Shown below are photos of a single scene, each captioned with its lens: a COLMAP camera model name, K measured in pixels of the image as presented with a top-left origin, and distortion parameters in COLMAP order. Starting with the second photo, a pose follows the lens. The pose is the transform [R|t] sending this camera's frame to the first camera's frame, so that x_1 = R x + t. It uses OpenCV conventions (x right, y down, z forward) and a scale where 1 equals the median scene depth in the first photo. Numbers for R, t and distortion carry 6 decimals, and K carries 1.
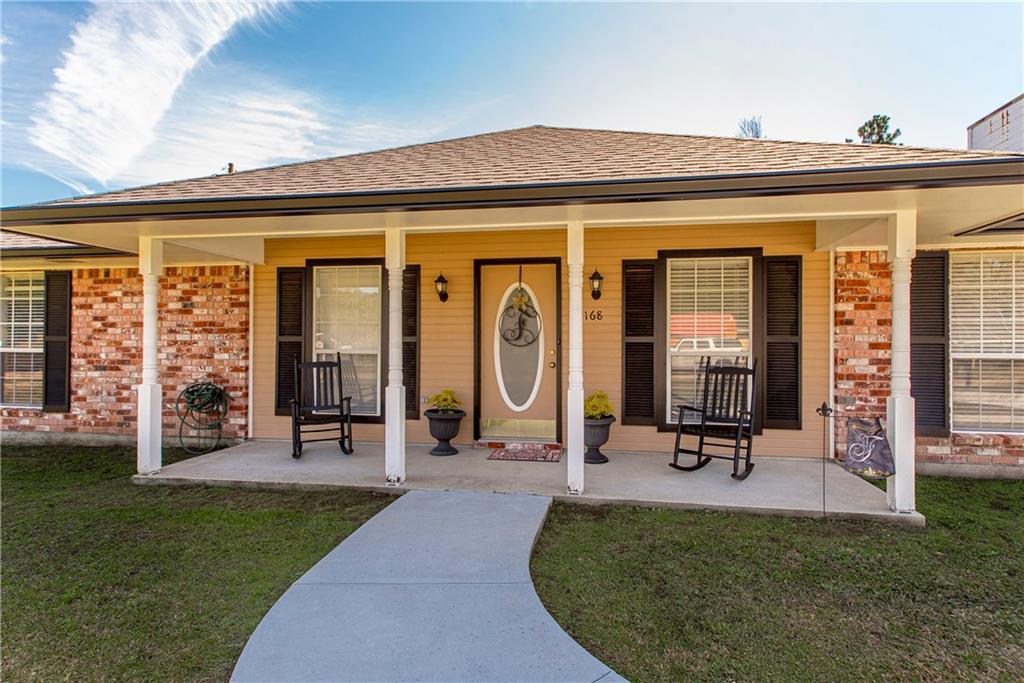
lens RADIAL K [[531.1, 0, 512.0], [0, 531.1, 341.5], [0, 0, 1]] dist [0.006842, -0.000221]
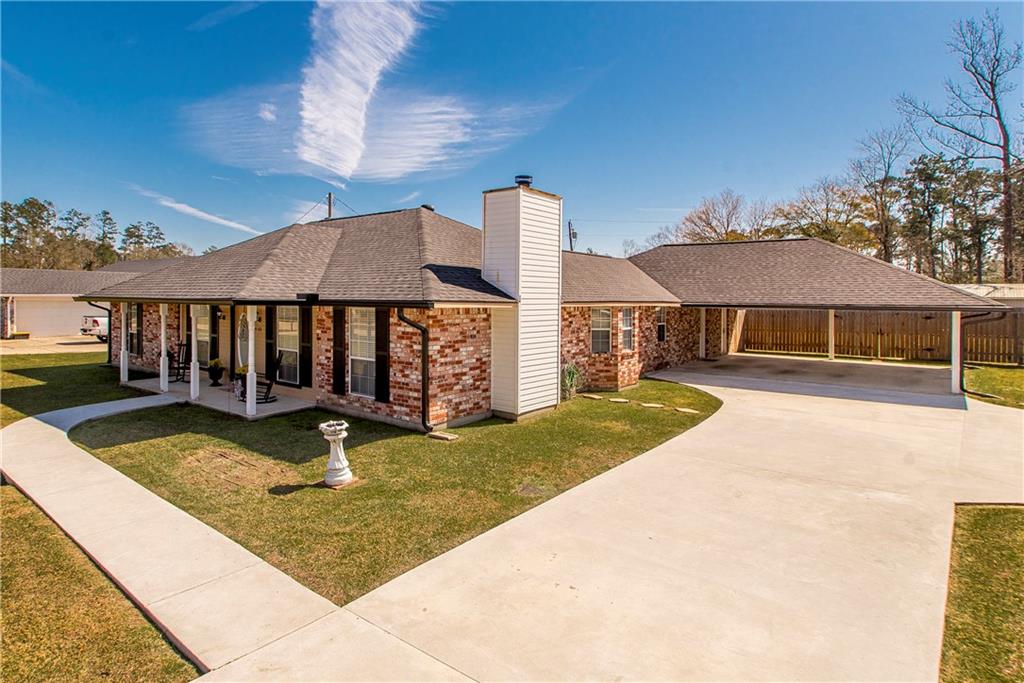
lens RADIAL K [[581.8, 0, 511.7], [0, 581.8, 288.7], [0, 0, 1]] dist [0.000526, 0.000011]
pose [[0.874110, 0.000569, -0.485728, 0.397881], [0.007280, 0.999872, 0.014271, -0.043106], [0.485674, -0.016010, 0.873993, -0.108233]]
